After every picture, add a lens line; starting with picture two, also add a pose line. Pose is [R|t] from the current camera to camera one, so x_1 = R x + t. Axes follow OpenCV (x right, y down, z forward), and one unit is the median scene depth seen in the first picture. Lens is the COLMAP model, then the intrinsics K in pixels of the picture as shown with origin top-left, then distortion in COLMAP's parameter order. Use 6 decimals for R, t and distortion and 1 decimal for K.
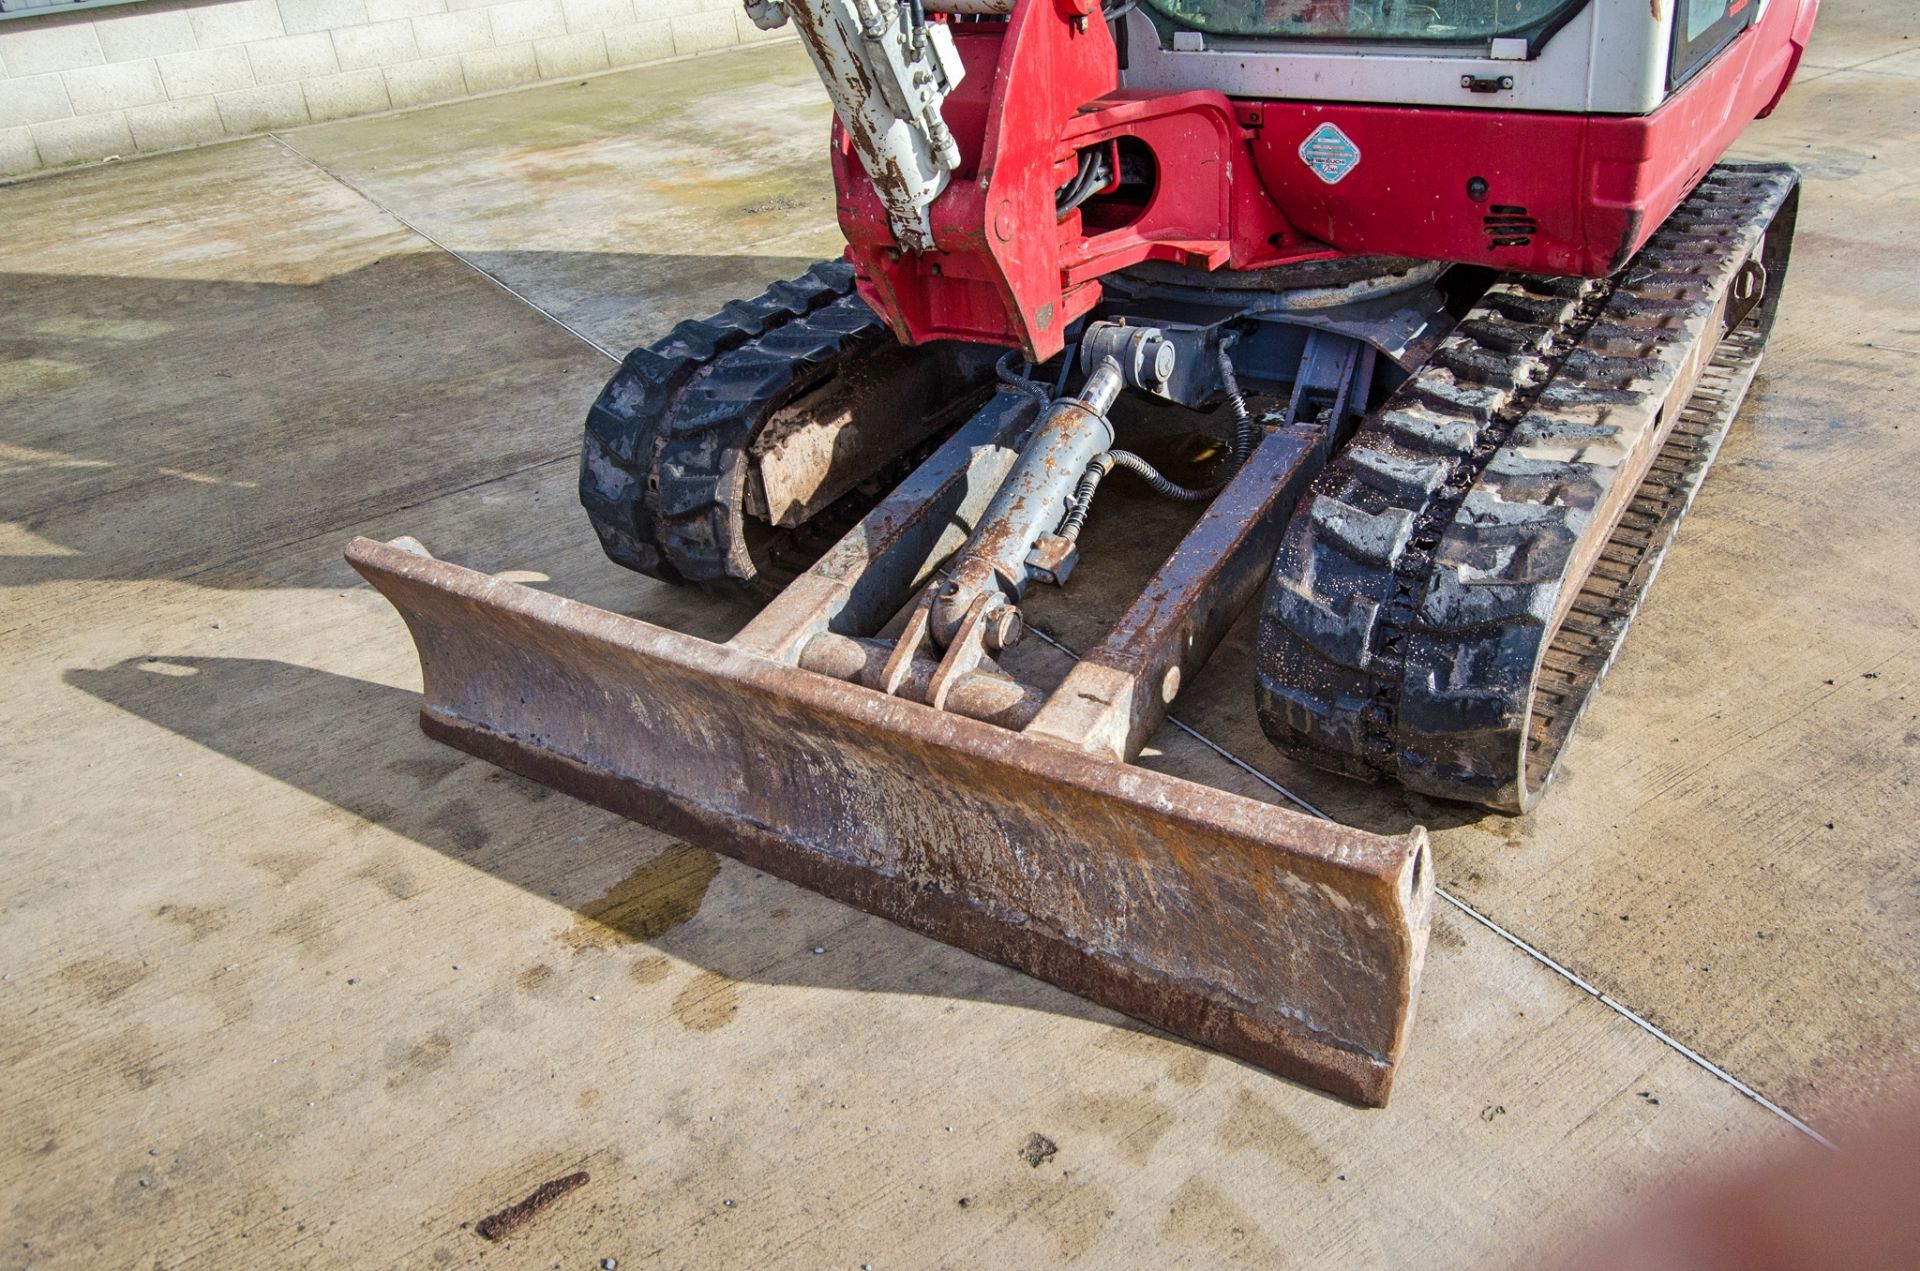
lens RADIAL K [[1463.7, 0, 997.1], [0, 1463.7, 628.0], [0, 0, 1]] dist [-0.008935, 0.006591]
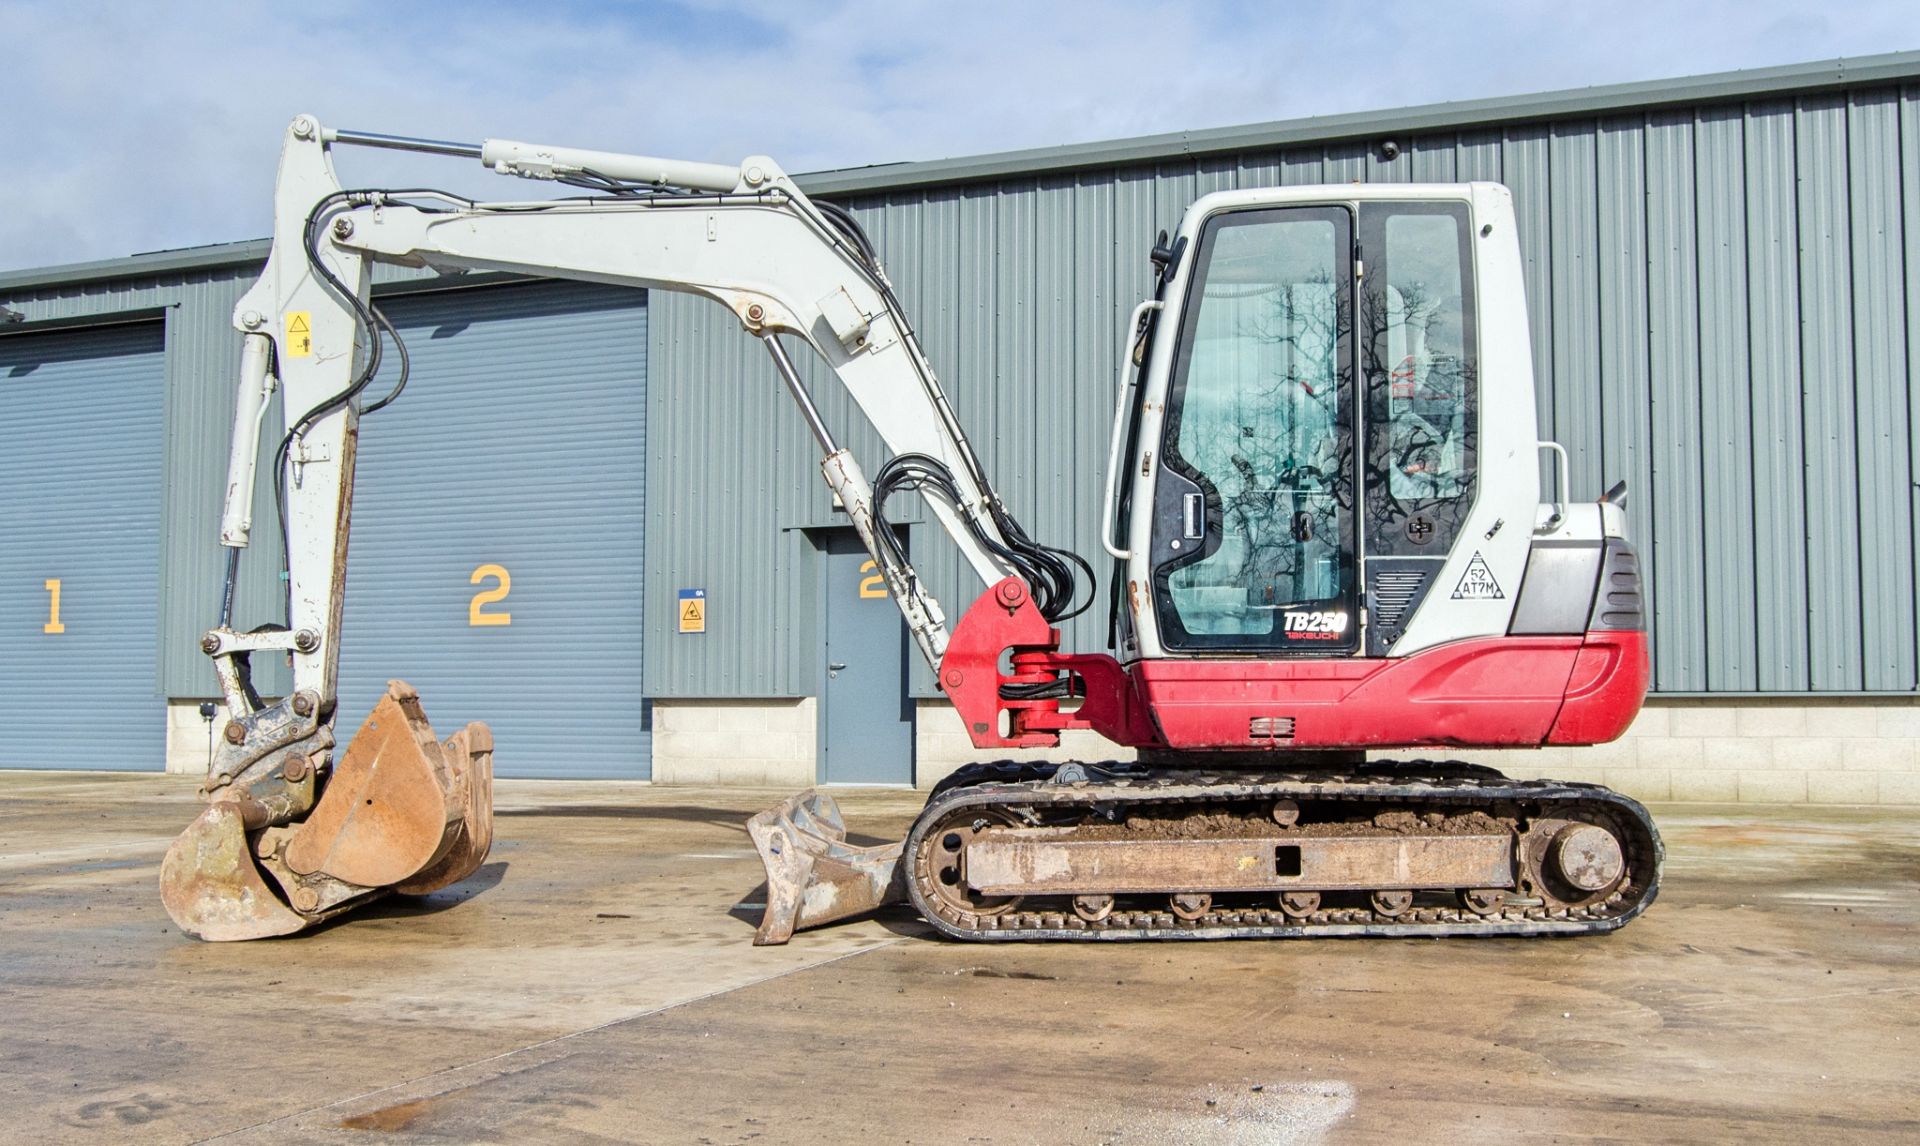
lens RADIAL K [[1841.2, 0, 1032.0], [0, 1841.2, 599.8], [0, 0, 1]] dist [-0.027001, 0.000000]
pose [[0.554426, 0.034746, -0.831507, 2.338627], [-0.457260, 0.847525, -0.269473, 0.338363], [0.695360, 0.529617, 0.485778, -0.418219]]
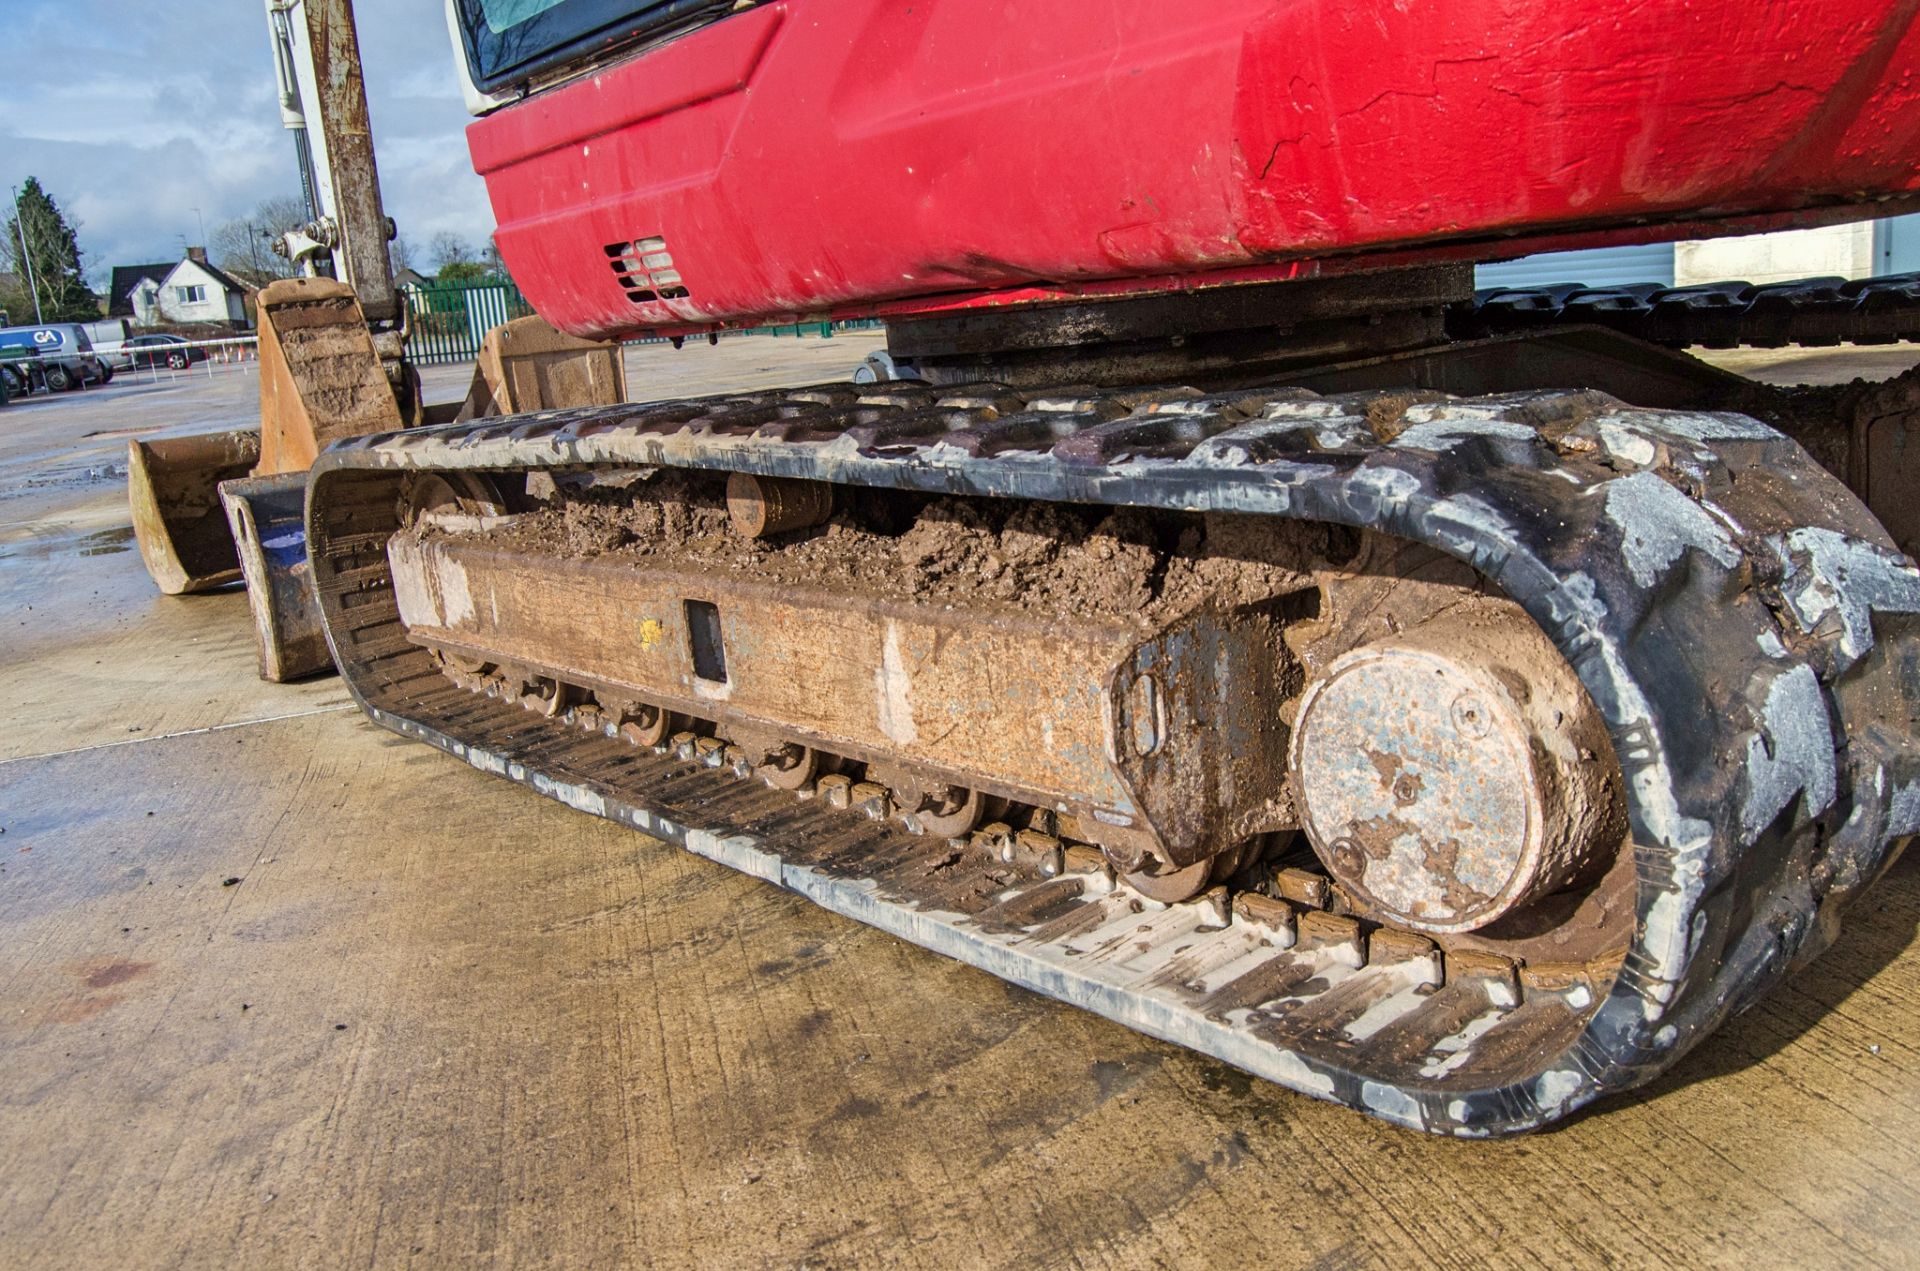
lens RADIAL K [[1563.7, 0, 987.9], [0, 1563.7, 637.6], [0, 0, 1]] dist [-0.014104, 0.016949]
pose [[-0.286672, 0.309364, -0.906705, 1.167307], [-0.379137, 0.832526, 0.403925, -0.528050], [0.879815, 0.459560, -0.121370, 1.376027]]
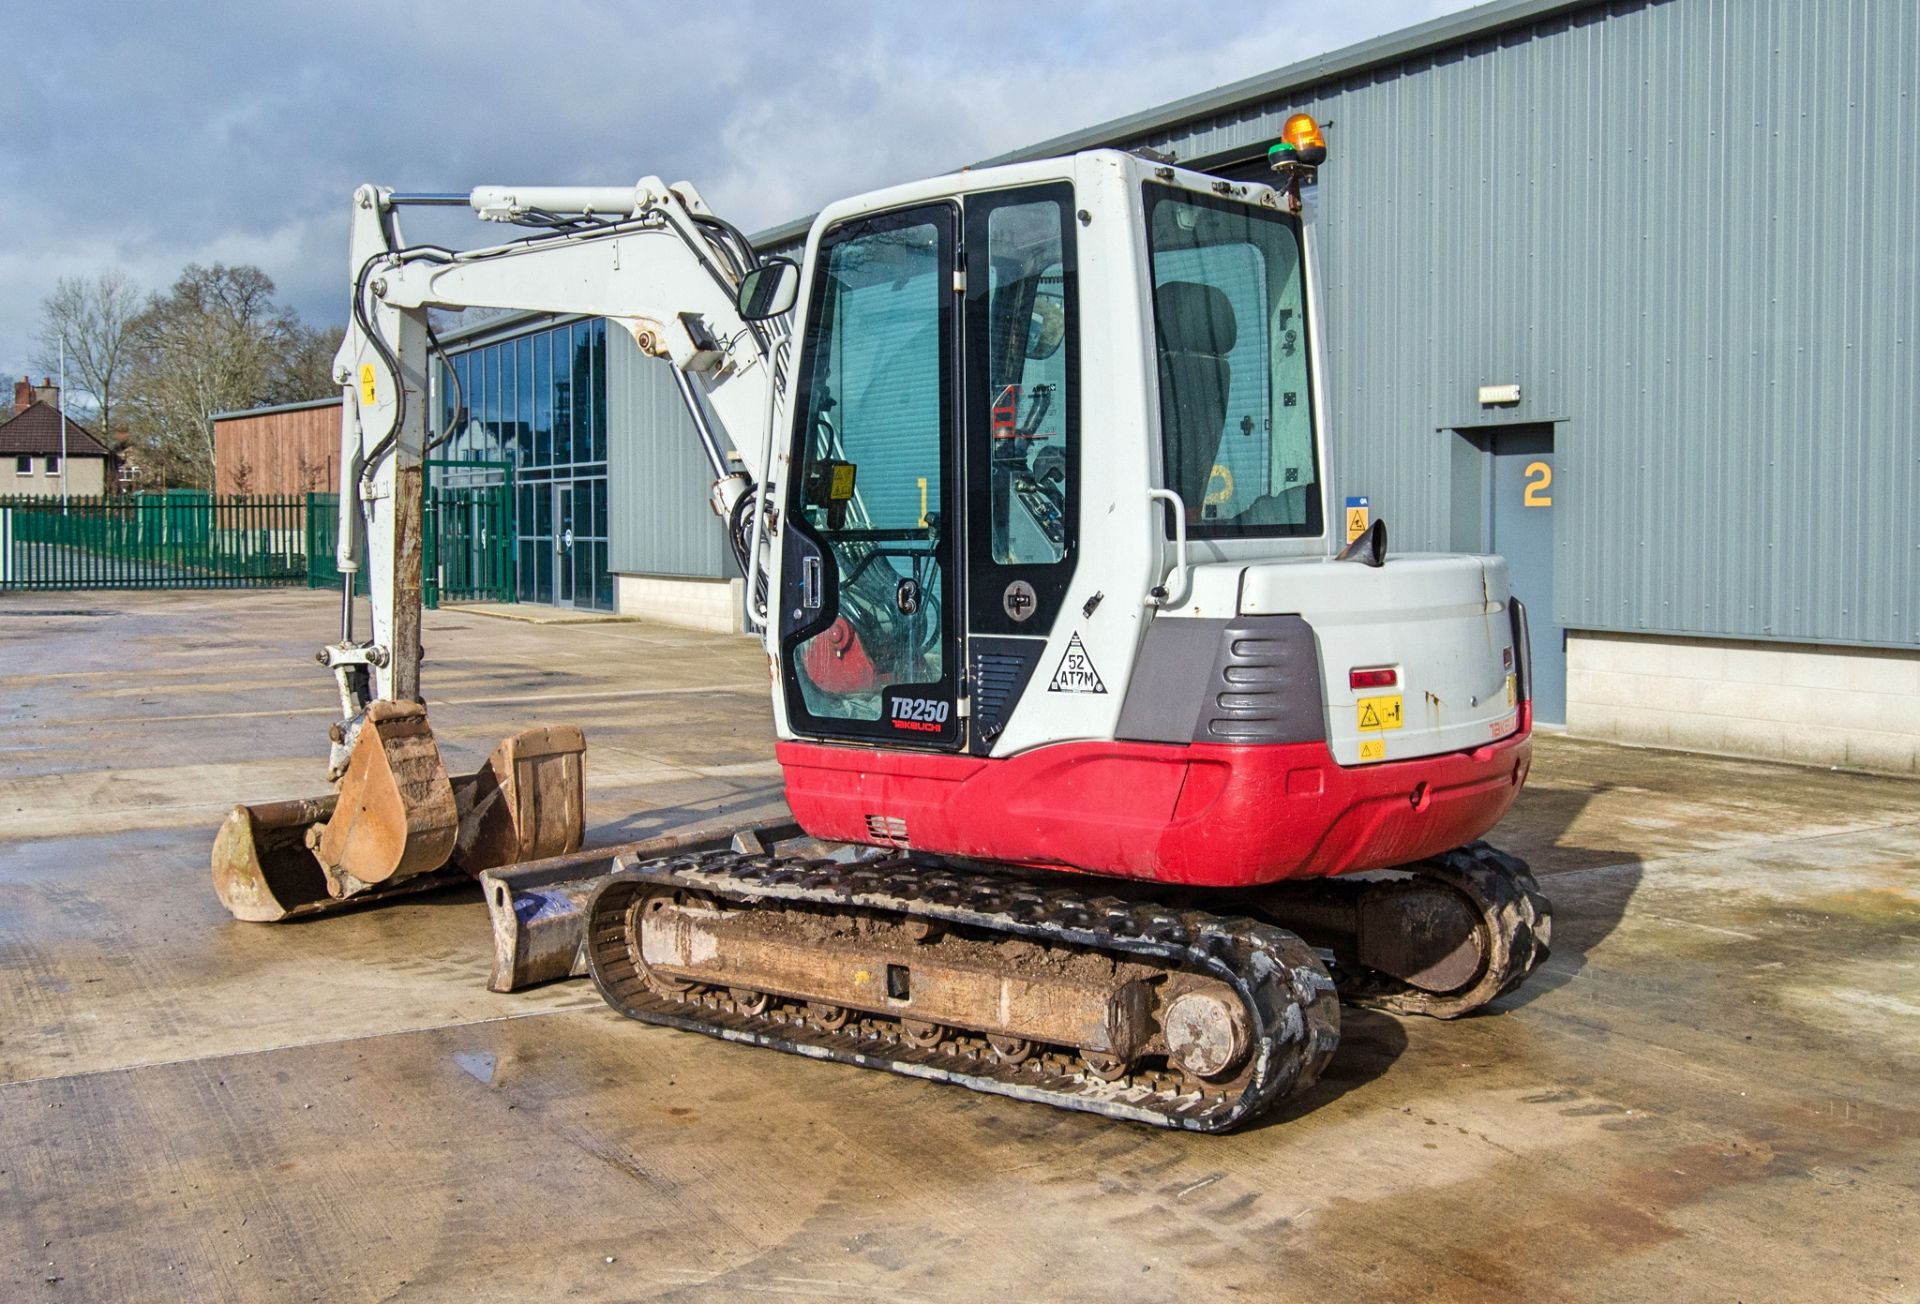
lens RADIAL K [[1980.7, 0, 986.1], [0, 1980.7, 613.6], [0, 0, 1]] dist [-0.020057, 0.000000]
pose [[-0.081415, 0.126746, -0.988588, 2.694952], [-0.493683, 0.856525, 0.150471, -0.921602], [0.865822, 0.500300, -0.007162, 1.060921]]
